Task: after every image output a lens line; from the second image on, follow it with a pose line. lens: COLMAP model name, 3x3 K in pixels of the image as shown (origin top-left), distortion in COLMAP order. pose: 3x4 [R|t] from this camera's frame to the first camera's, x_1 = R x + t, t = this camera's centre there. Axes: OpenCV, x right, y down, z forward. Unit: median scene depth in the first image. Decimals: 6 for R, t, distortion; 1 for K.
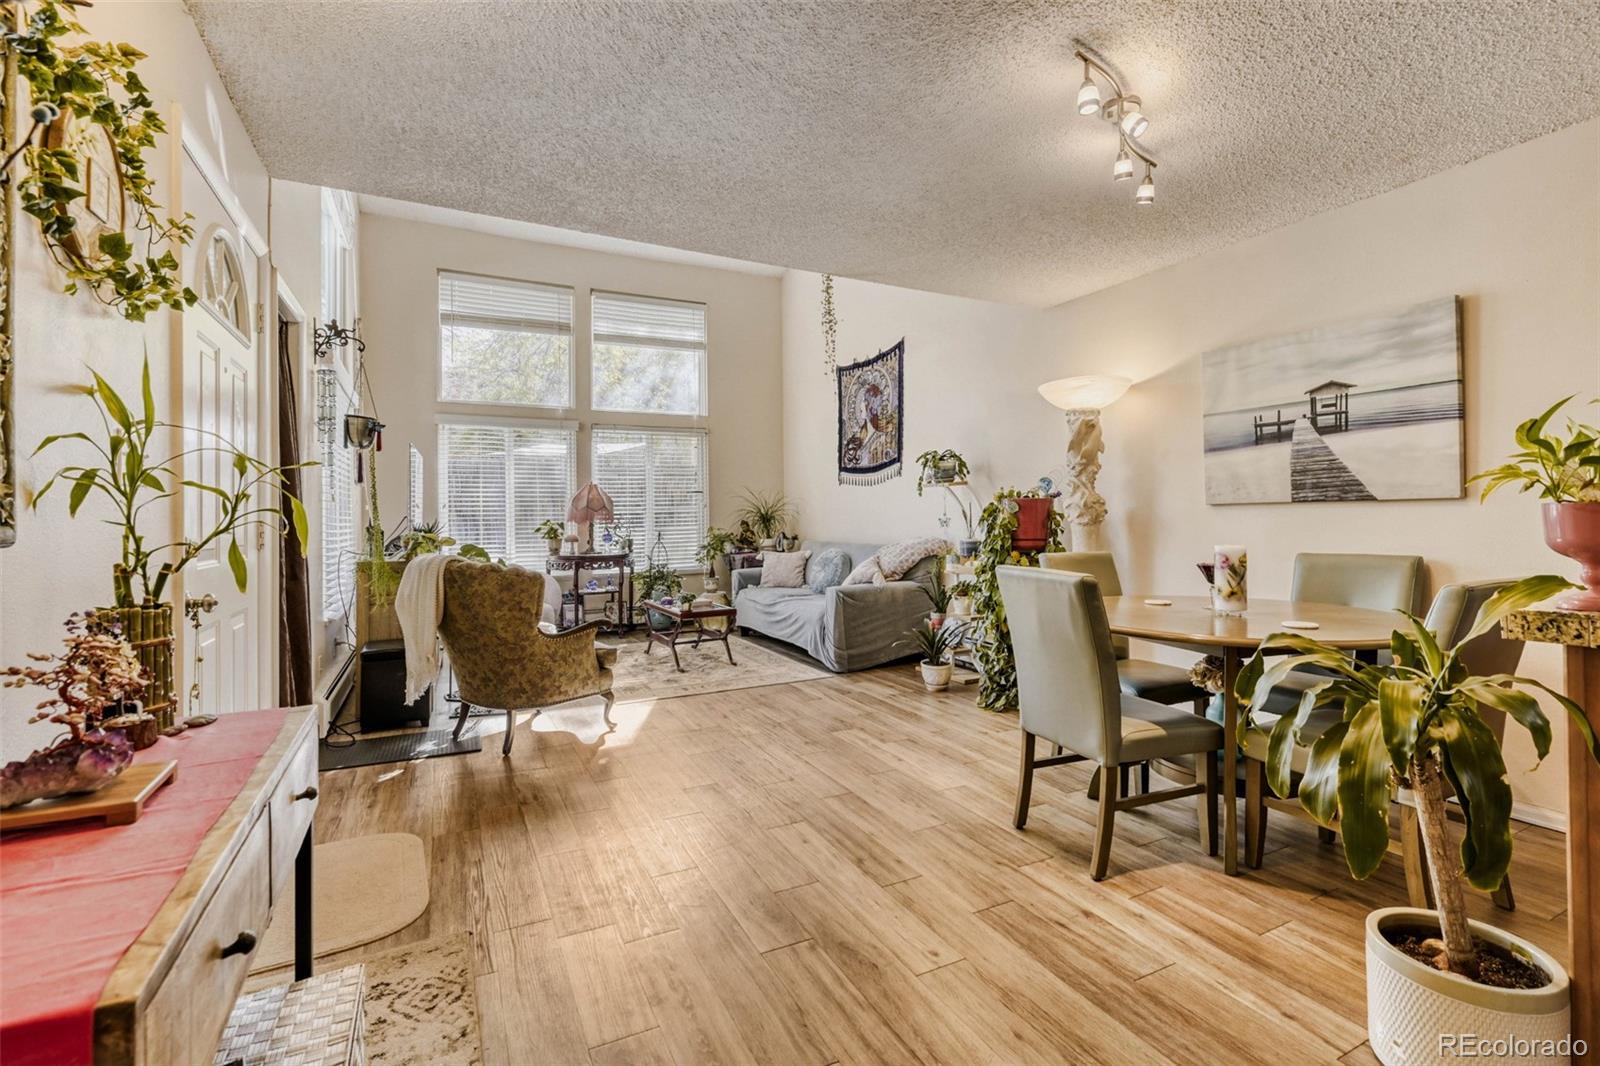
lens RADIAL K [[717.1, 0, 743.6], [0, 717.1, 529.9], [0, 0, 1]] dist [0.001557, -0.000026]
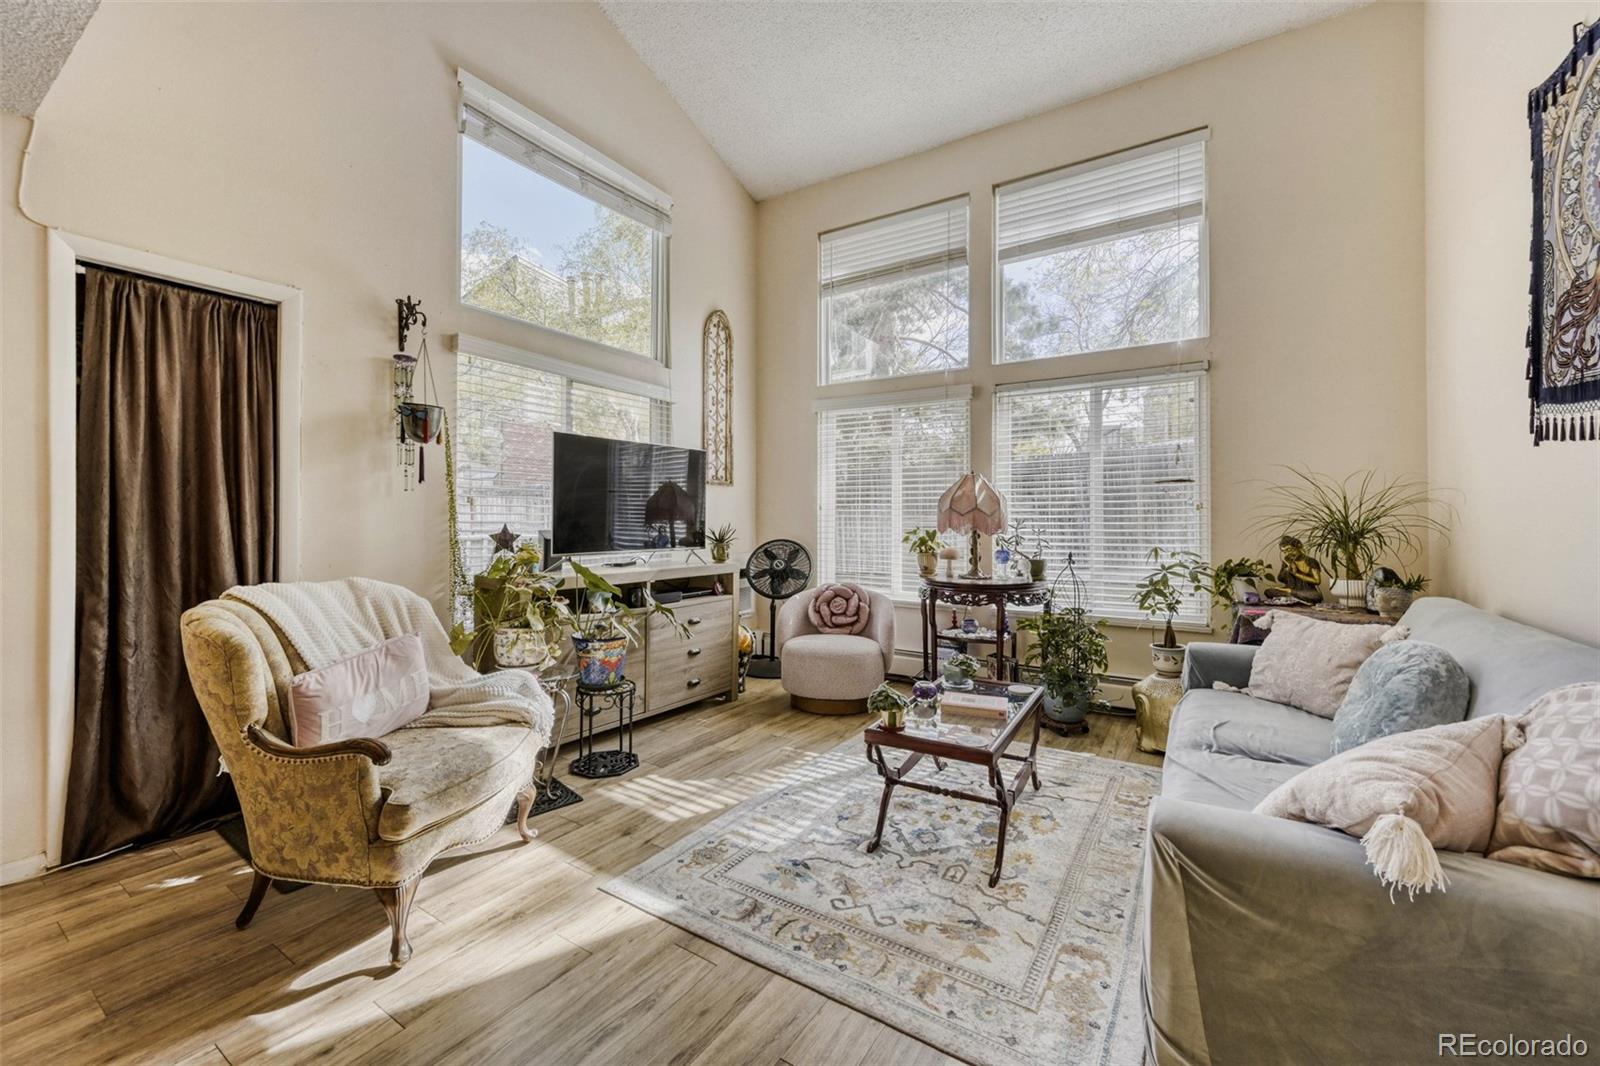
lens RADIAL K [[632.9, 0, 811.7], [0, 632.9, 517.3], [0, 0, 1]] dist [-0.004160, 0.000012]
pose [[0.581464, 0.011335, -0.813493, 0.234787], [-0.022629, 0.999741, -0.002244, -0.027346], [0.813258, 0.019714, 0.581570, 0.740752]]
